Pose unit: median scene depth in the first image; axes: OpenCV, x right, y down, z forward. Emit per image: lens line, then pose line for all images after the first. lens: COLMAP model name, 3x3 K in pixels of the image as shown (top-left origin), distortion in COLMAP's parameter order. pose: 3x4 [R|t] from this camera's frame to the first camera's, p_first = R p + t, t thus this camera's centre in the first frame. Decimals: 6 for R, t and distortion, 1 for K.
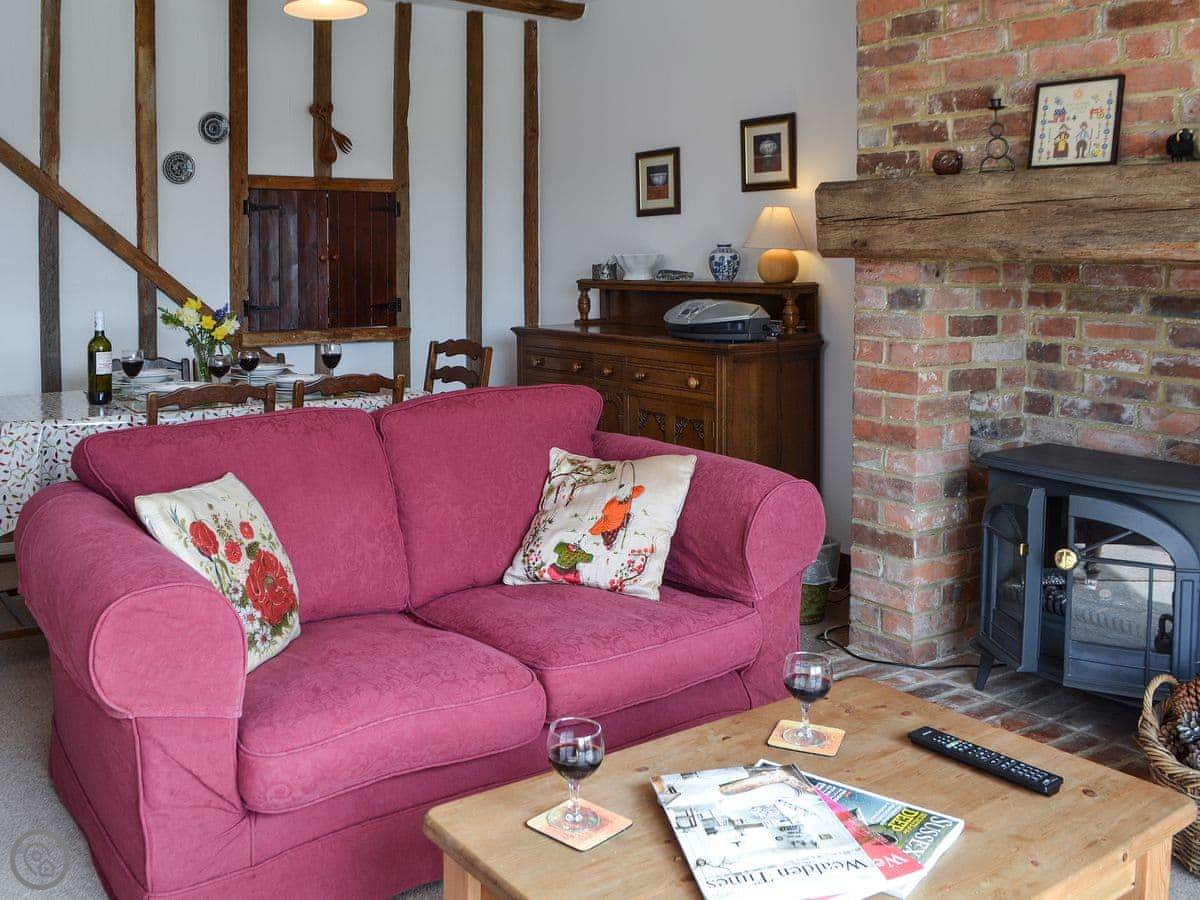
lens RADIAL K [[1111.3, 0, 576.1], [0, 1111.3, 451.1], [0, 0, 1]] dist [-0.088996, 0.006184]
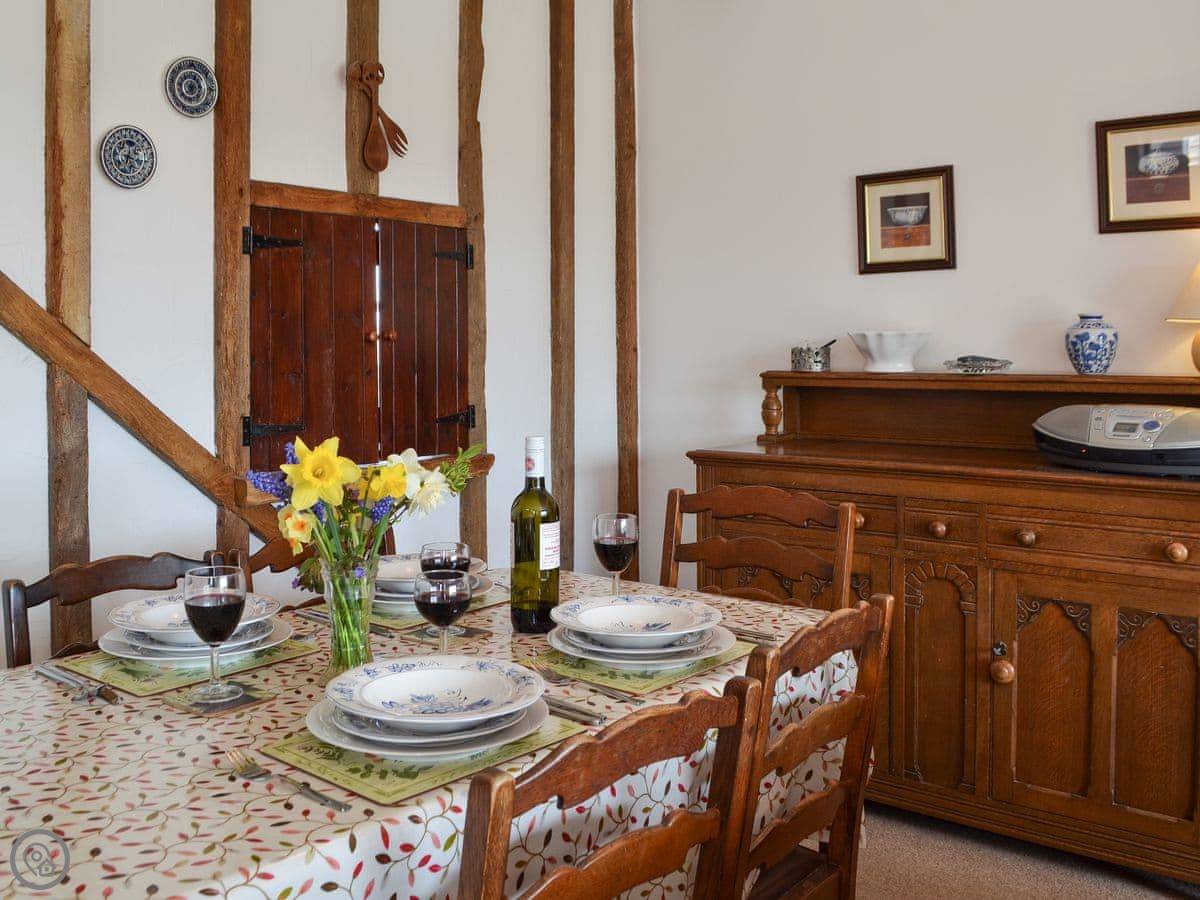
lens RADIAL K [[1111.3, 0, 576.1], [0, 1111.3, 451.1], [0, 0, 1]] dist [-0.088996, 0.006184]
pose [[0.965595, -0.028520, 0.258482, -0.285045], [0.048635, 0.996235, -0.071764, -0.074768], [-0.255462, 0.081866, 0.963347, 0.454213]]
